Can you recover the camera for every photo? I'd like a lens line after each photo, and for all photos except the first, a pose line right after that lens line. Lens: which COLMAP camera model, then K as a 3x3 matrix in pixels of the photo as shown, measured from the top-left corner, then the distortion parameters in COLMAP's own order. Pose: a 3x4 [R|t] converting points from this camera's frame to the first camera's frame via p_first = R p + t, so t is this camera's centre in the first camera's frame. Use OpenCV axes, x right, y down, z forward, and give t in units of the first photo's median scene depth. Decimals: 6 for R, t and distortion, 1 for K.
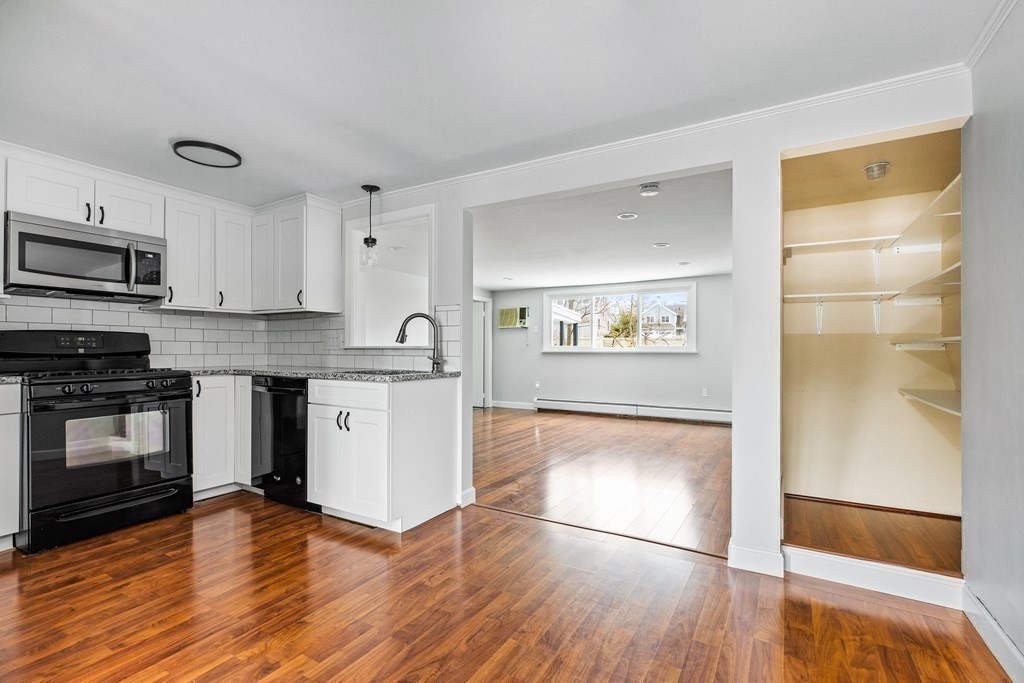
lens RADIAL K [[454.9, 0, 515.4], [0, 454.9, 346.7], [0, 0, 1]] dist [-0.020294, 0.005306]
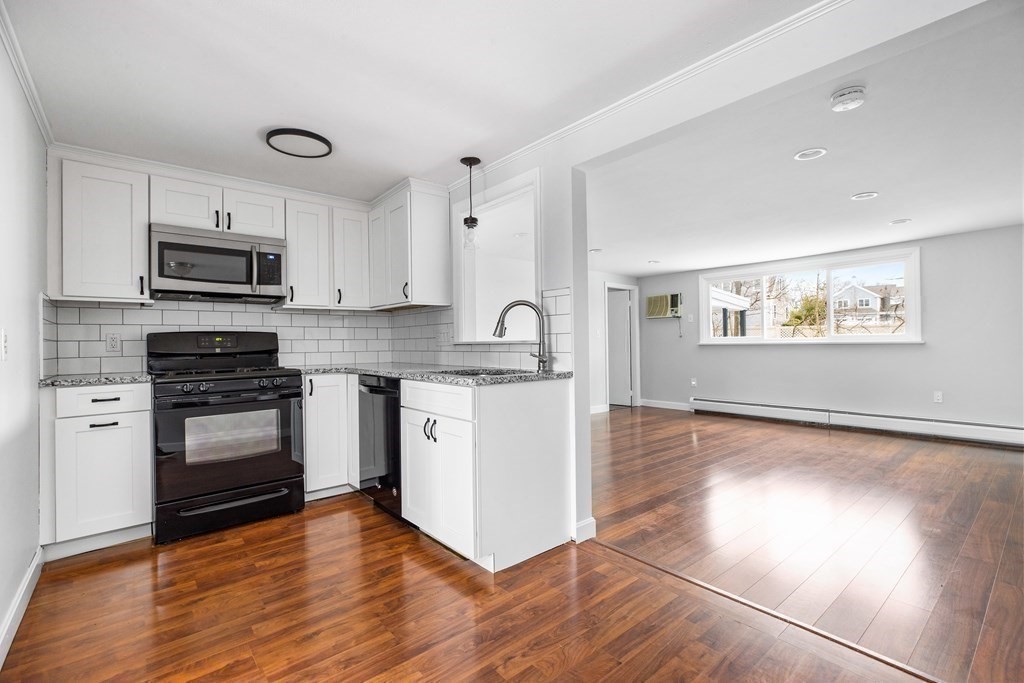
lens RADIAL K [[454.9, 0, 514.0], [0, 454.9, 338.4], [0, 0, 1]] dist [-0.020294, 0.005306]
pose [[0.941465, -0.018853, -0.336583, 0.048906], [0.017310, 0.999821, -0.007584, 0.000924], [0.336666, 0.001314, 0.941623, 0.209979]]
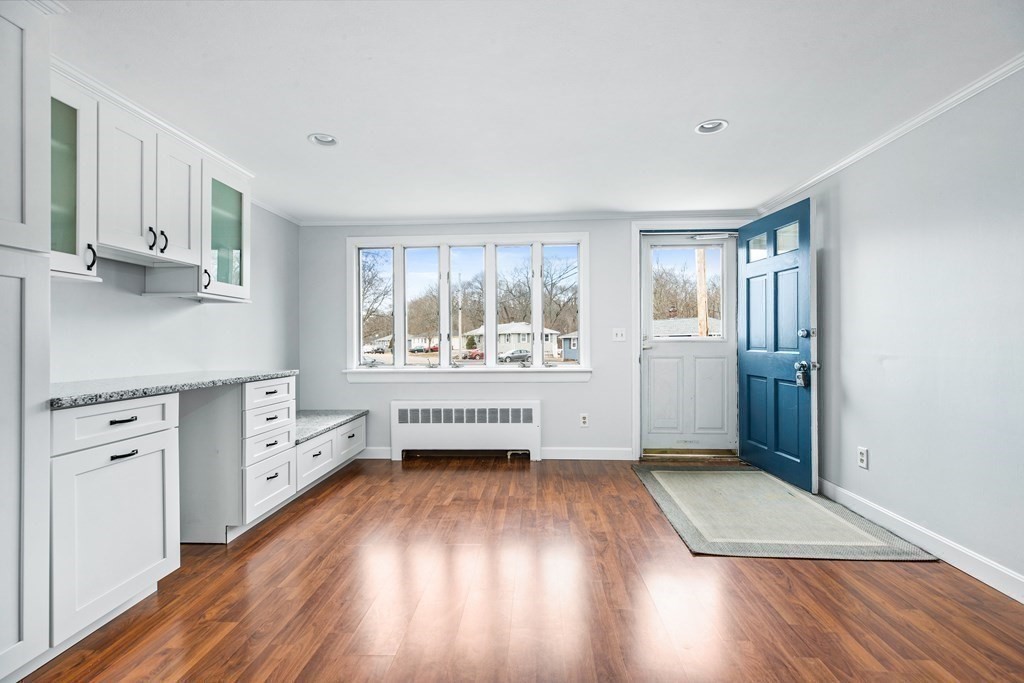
lens RADIAL K [[454.9, 0, 513.0], [0, 454.9, 342.1], [0, 0, 1]] dist [-0.020294, 0.005306]
pose [[0.891685, 0.001328, 0.452655, -0.678217], [-0.001616, 0.999999, 0.000250, -0.007417], [-0.452654, -0.000954, 0.891686, 0.001504]]
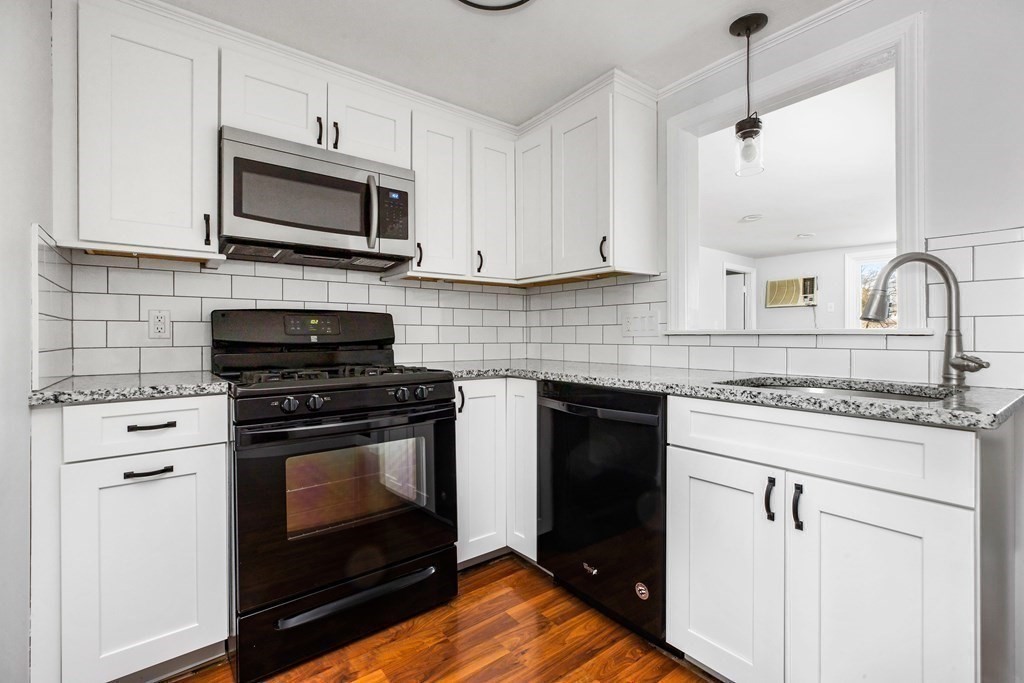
lens RADIAL K [[454.9, 0, 512.7], [0, 454.9, 336.6], [0, 0, 1]] dist [-0.020294, 0.005306]
pose [[0.924319, -0.002133, -0.381614, -0.384631], [0.004571, 0.999975, 0.005483, 0.002898], [0.381592, -0.006812, 0.924306, 0.432787]]
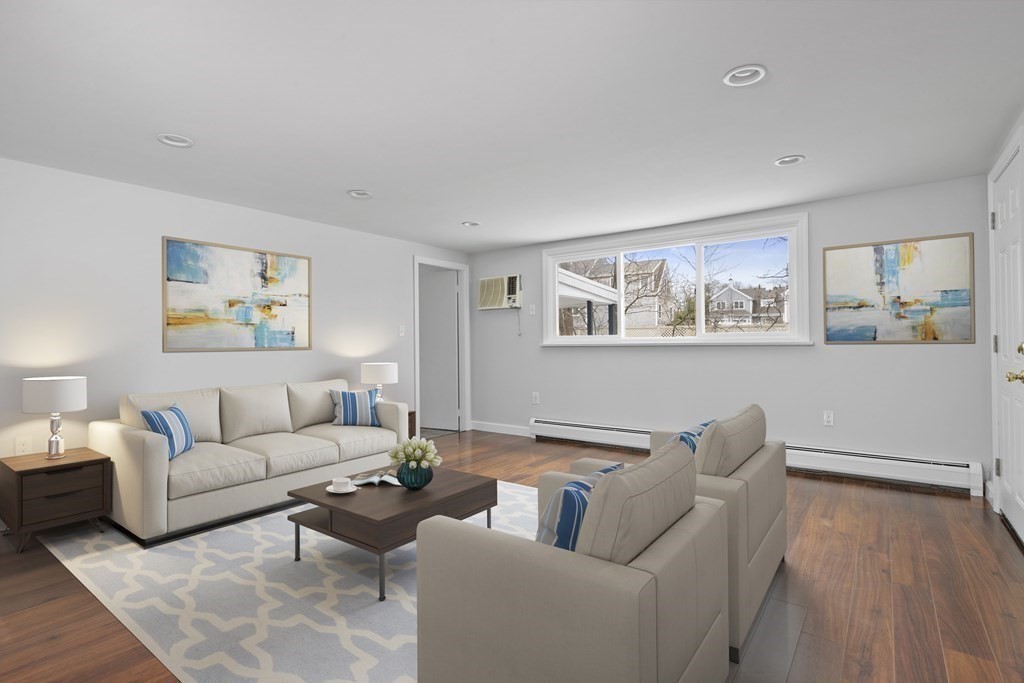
lens RADIAL K [[495.9, 0, 513.4], [0, 495.9, 340.5], [0, 0, 1]] dist [-0.022792, 0.000158]
pose [[0.993812, -0.013424, -0.110258, 0.249137], [0.013690, 0.999905, 0.001654, 0.006113], [0.110225, -0.003153, 0.993902, 0.841753]]
